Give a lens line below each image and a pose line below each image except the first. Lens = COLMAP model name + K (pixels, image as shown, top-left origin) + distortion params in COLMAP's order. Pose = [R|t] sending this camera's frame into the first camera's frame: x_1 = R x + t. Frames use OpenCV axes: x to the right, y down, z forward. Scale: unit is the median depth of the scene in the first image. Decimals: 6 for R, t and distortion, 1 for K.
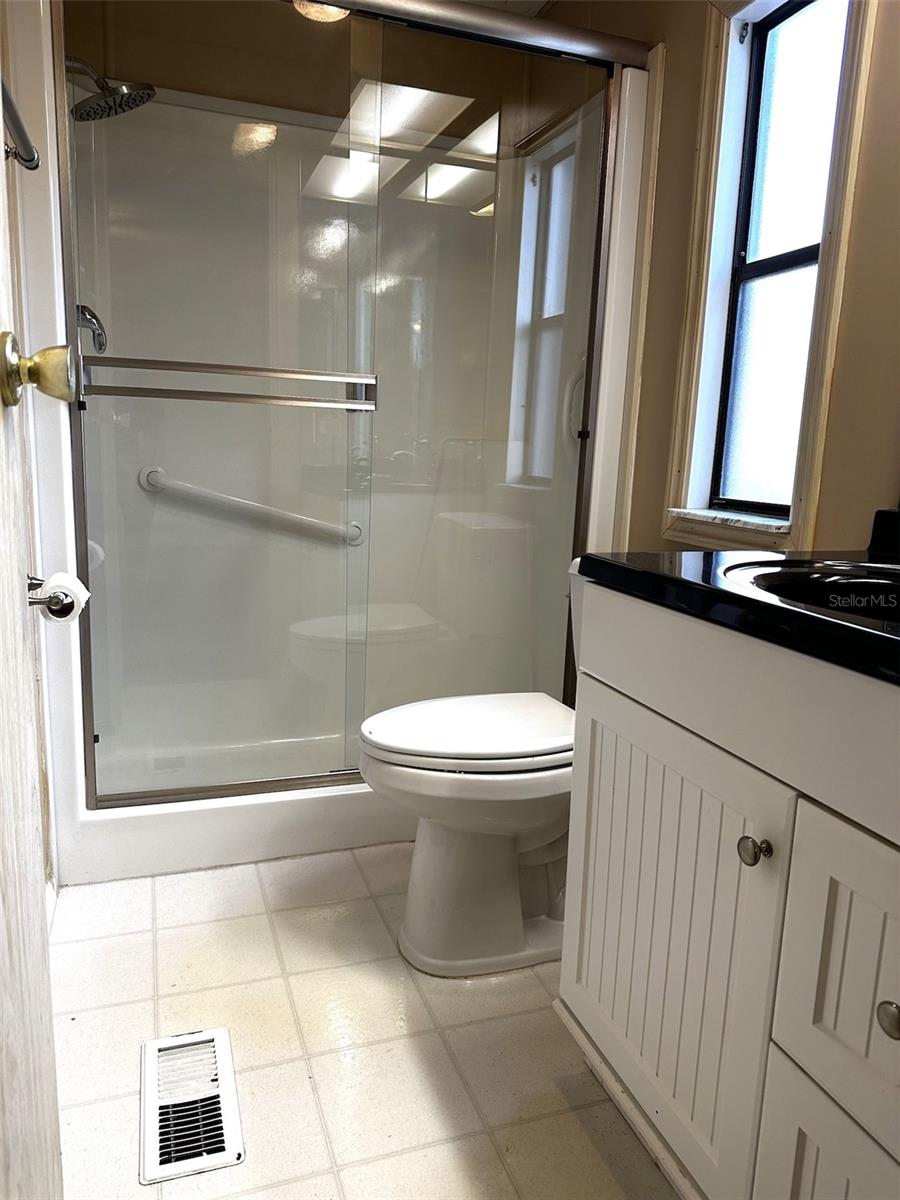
lens RADIAL K [[846.7, 0, 445.7], [0, 846.7, 601.3], [0, 0, 1]] dist [0.030234, -0.026503]
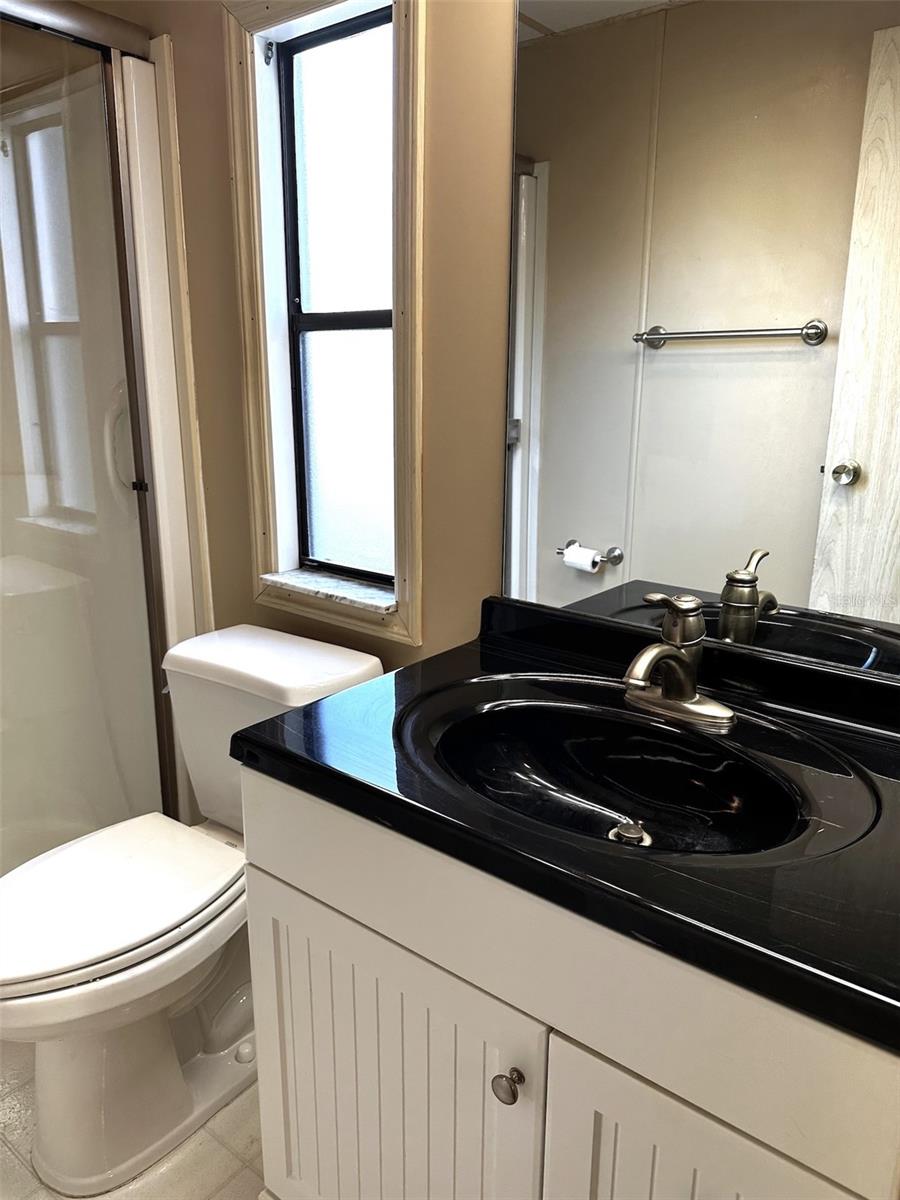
lens RADIAL K [[846.7, 0, 449.6], [0, 846.7, 600.9], [0, 0, 1]] dist [0.030234, -0.026503]
pose [[0.837576, -0.171993, 0.518540, -0.049258], [0.121841, 0.984053, 0.129592, -0.183964], [-0.532560, -0.045364, 0.845175, 0.114294]]
